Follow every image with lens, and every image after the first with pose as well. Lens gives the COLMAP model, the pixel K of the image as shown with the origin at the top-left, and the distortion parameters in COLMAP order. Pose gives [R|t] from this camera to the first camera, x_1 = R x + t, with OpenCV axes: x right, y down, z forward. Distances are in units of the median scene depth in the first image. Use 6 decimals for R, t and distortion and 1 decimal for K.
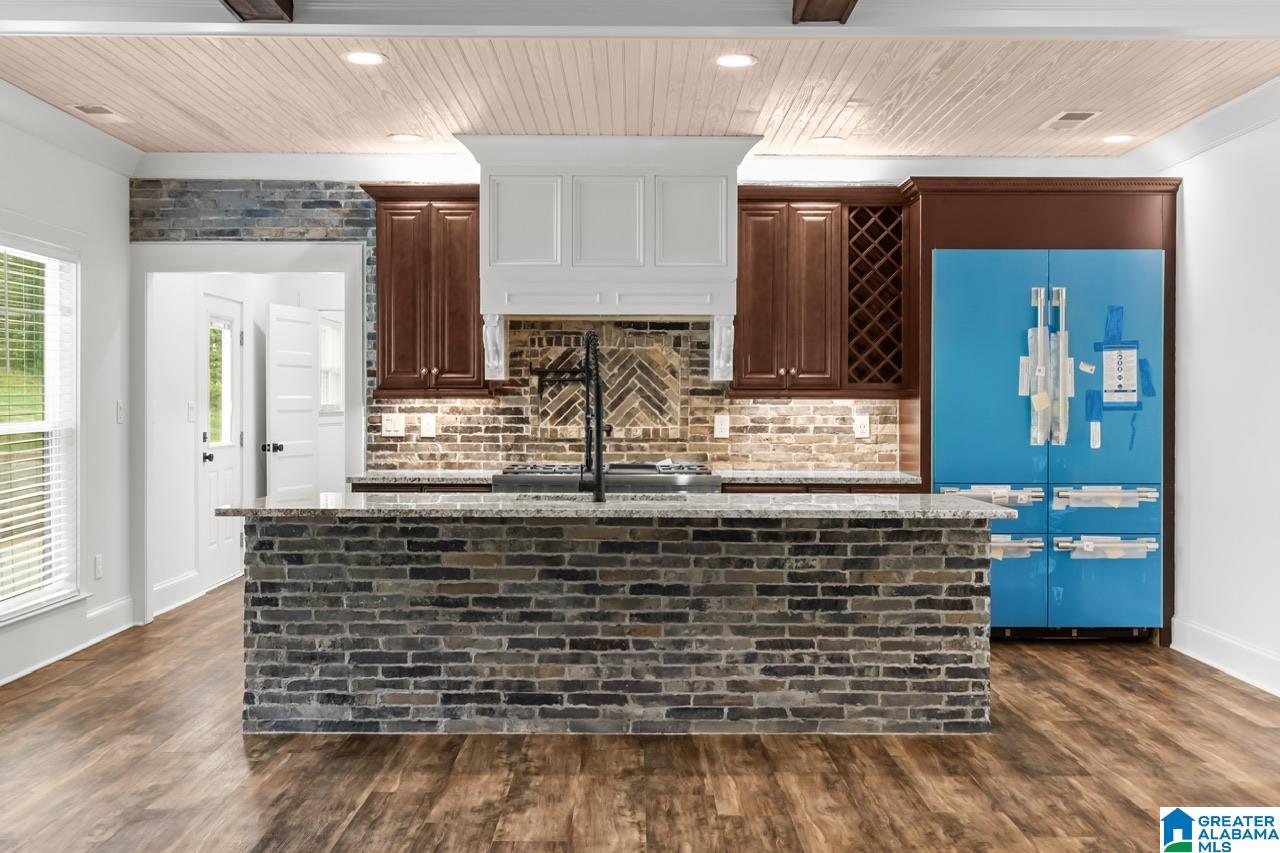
lens RADIAL K [[1314.3, 0, 645.5], [0, 1314.3, 405.2], [0, 0, 1]] dist [0.000490, 0.000000]
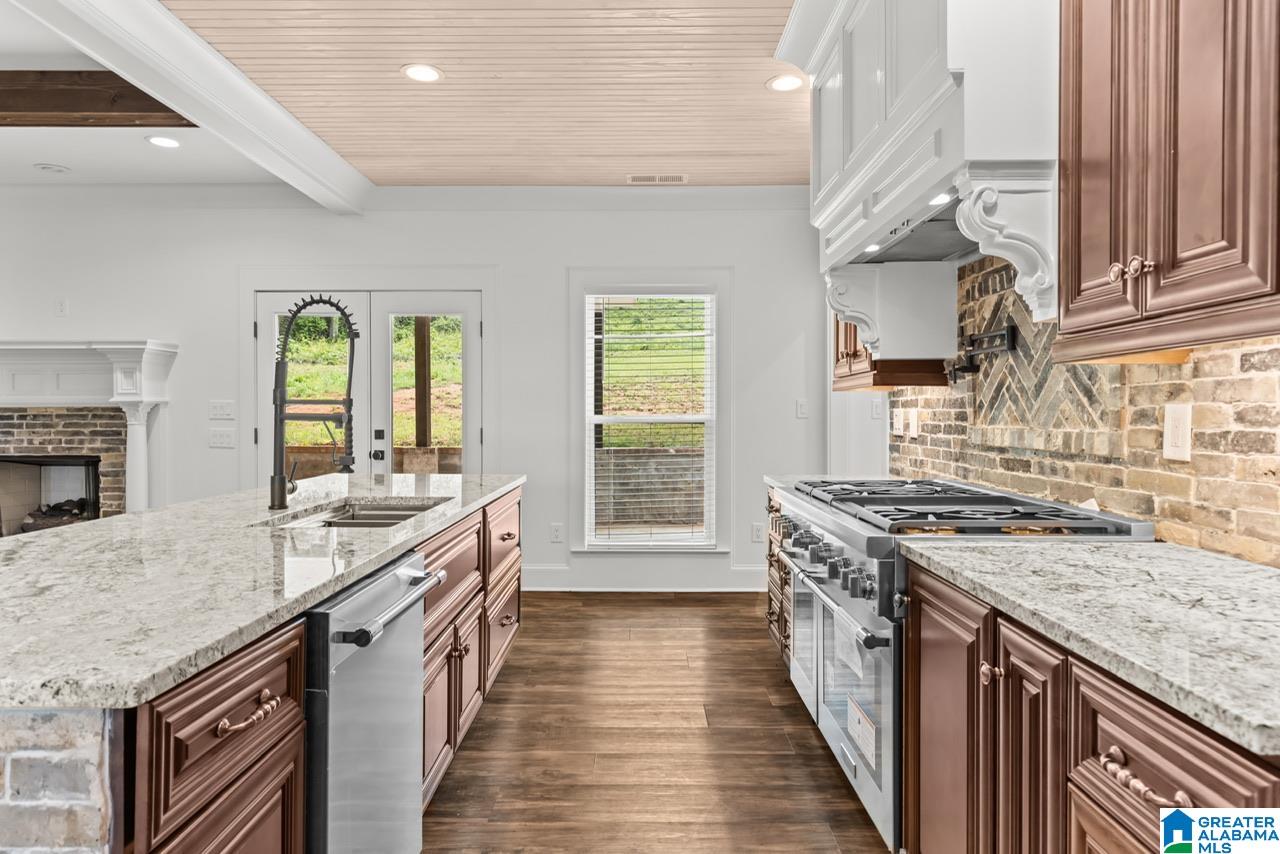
lens RADIAL K [[765.9, 0, 640.1], [0, 765.9, 419.3], [0, 0, 1]] dist [0.001810, 0.001434]
pose [[-0.013562, 0.004071, -0.999900, 0.316110], [-0.000755, 0.999991, 0.004081, 0.012423], [0.999908, 0.000810, -0.013559, 0.911636]]
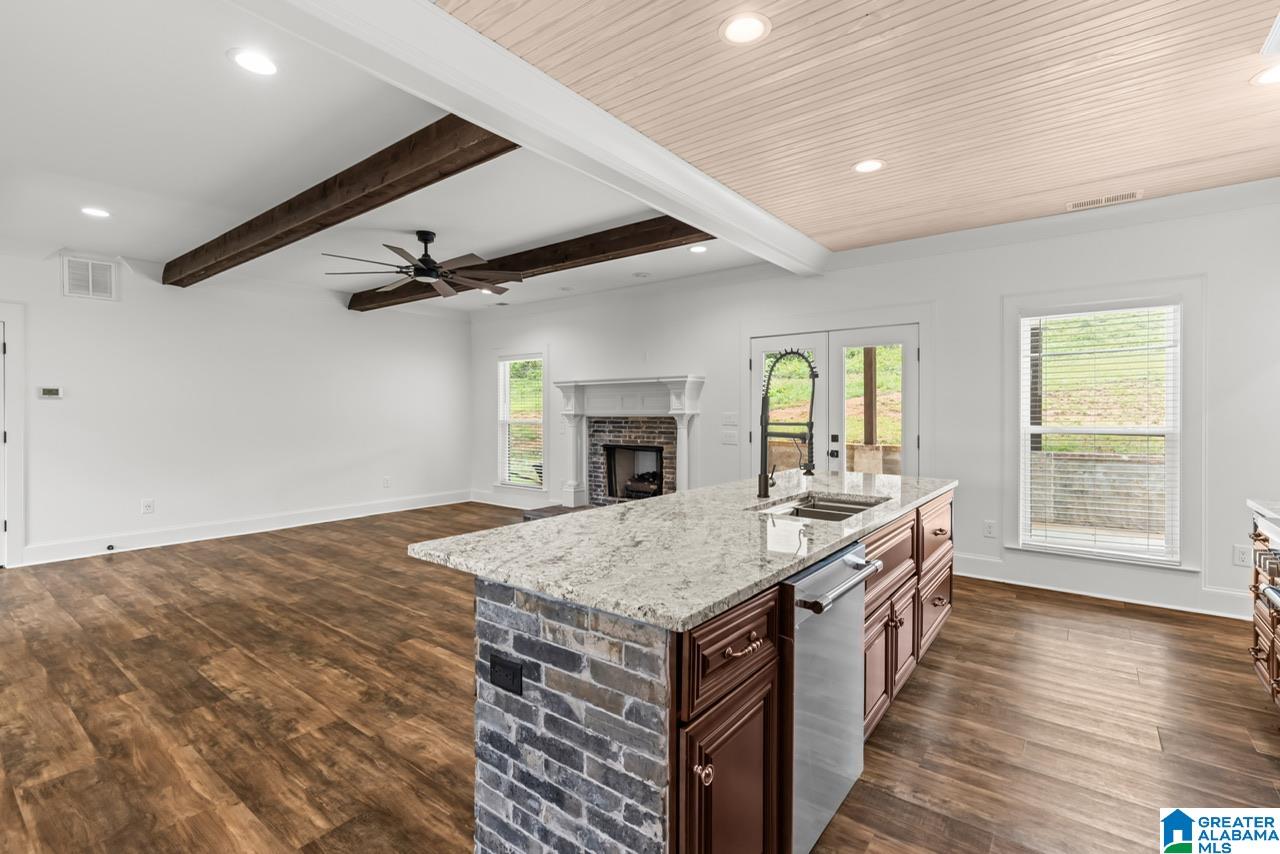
lens RADIAL K [[583.1, 0, 636.4], [0, 583.1, 414.4], [0, 0, 1]] dist [0.007205, -0.001984]
pose [[-0.622964, -0.001481, -0.782249, 0.325766], [-0.003540, 0.999993, 0.000927, -0.000170], [0.782243, 0.003346, -0.622965, 0.917559]]
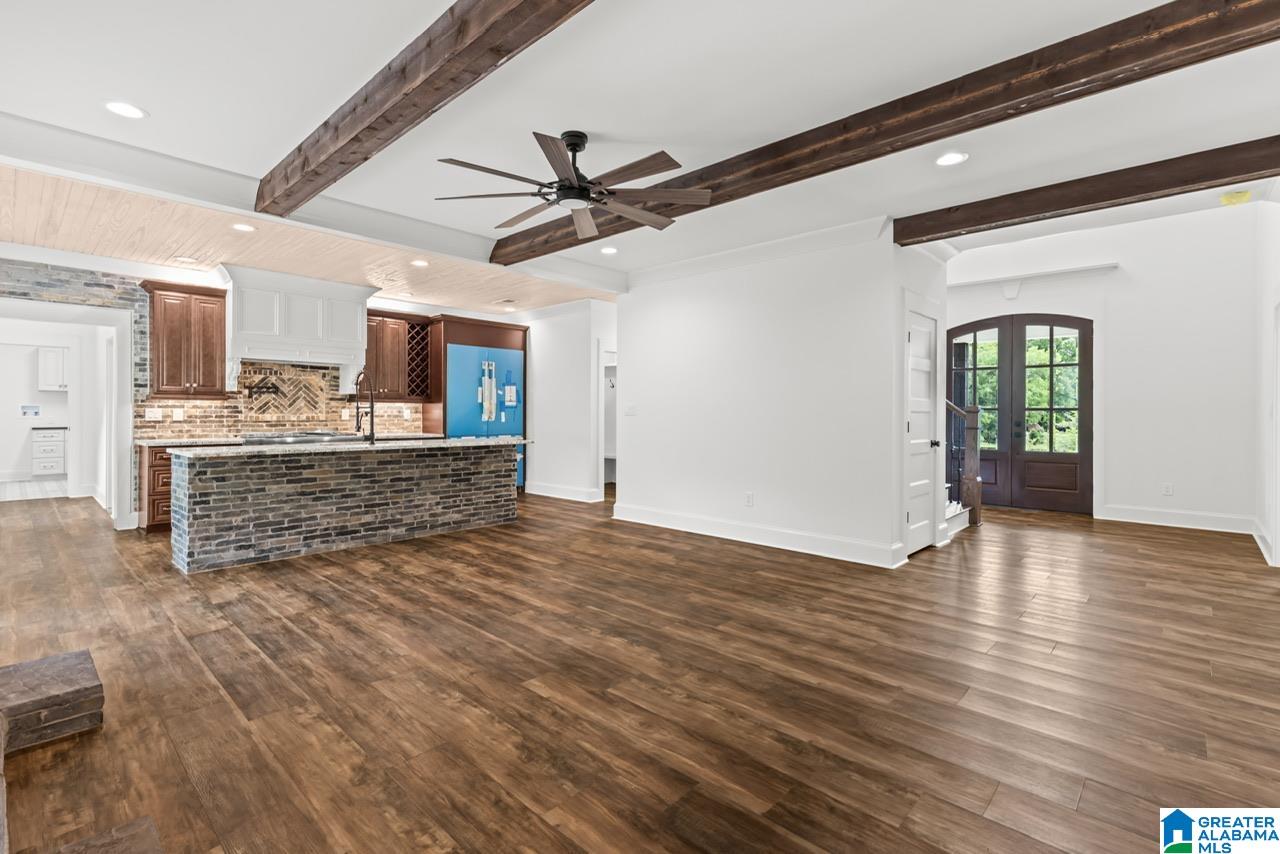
lens RADIAL K [[583.1, 0, 637.9], [0, 583.1, 410.7], [0, 0, 1]] dist [0.007205, -0.001984]
pose [[0.688600, 0.002186, 0.725138, -0.341855], [-0.000908, 0.999997, -0.002153, 0.011956], [-0.725140, 0.000824, 0.688601, -0.035542]]
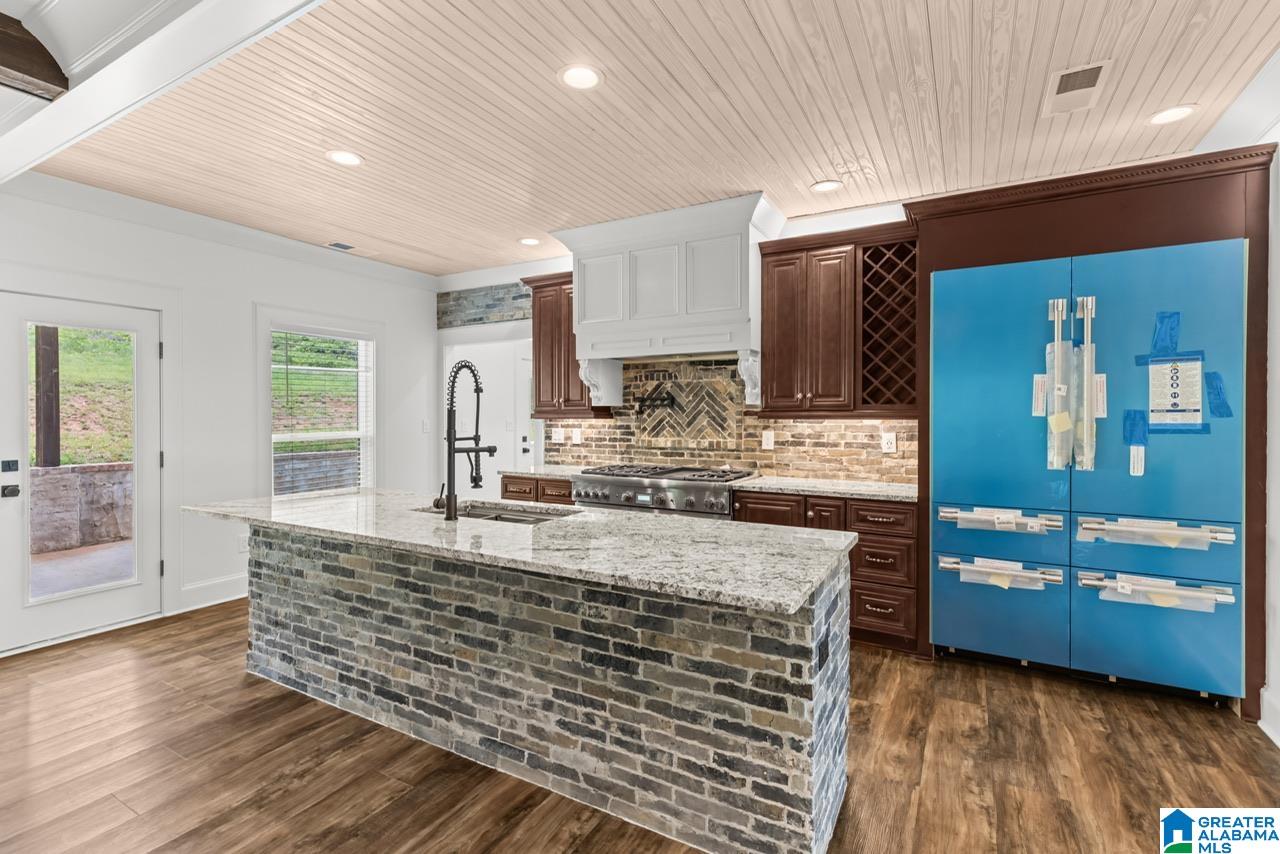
lens RADIAL K [[583.1, 0, 640.2], [0, 583.1, 417.6], [0, 0, 1]] dist [0.007205, -0.001984]
pose [[0.866289, -0.000856, -0.499543, 0.249895], [0.001935, 0.999997, 0.001641, -0.007496], [0.499540, -0.002388, 0.866288, 0.495530]]
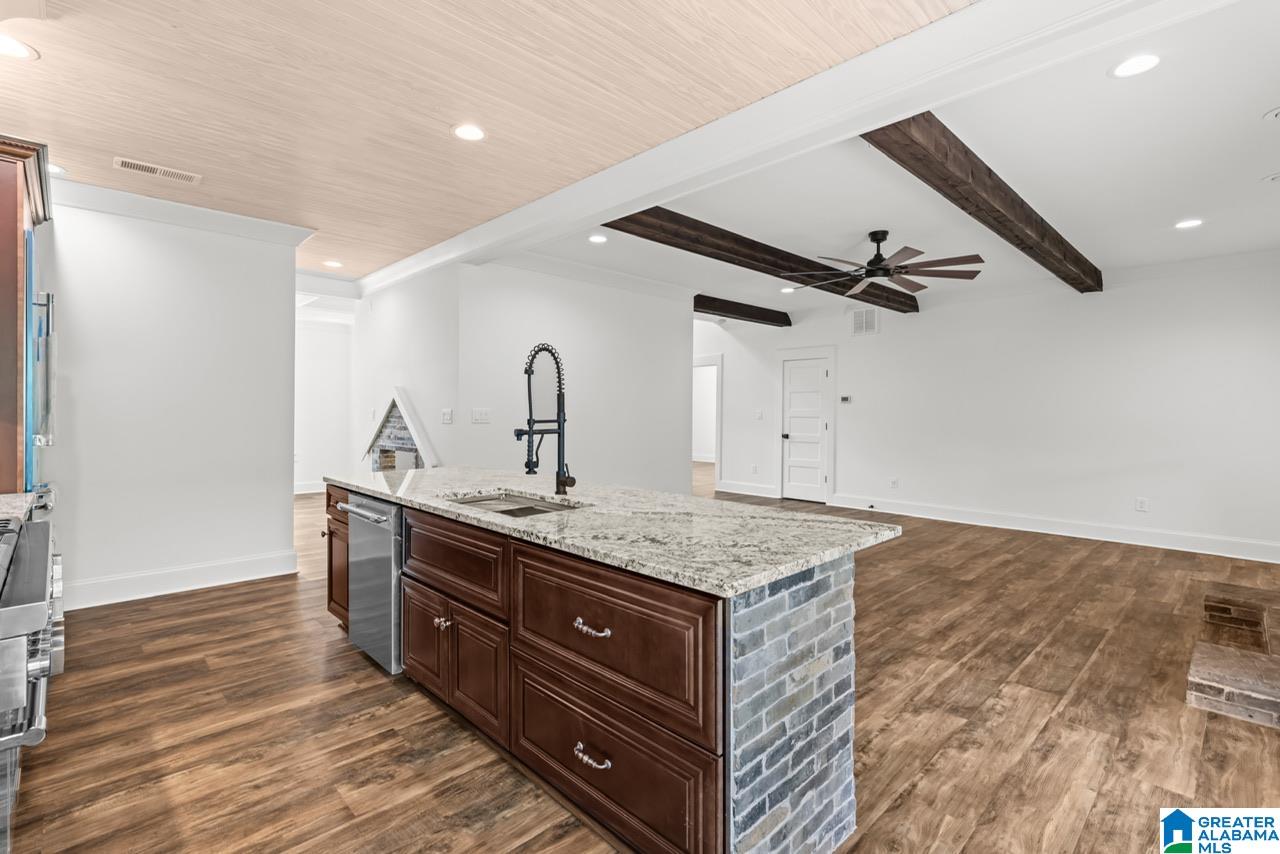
lens RADIAL K [[583.1, 0, 637.6], [0, 583.1, 416.5], [0, 0, 1]] dist [0.007205, -0.001984]
pose [[-0.683819, -0.013597, 0.729525, -0.342014], [-0.007546, 0.999905, 0.011562, -0.001219], [-0.729613, 0.002401, -0.683856, 0.970278]]
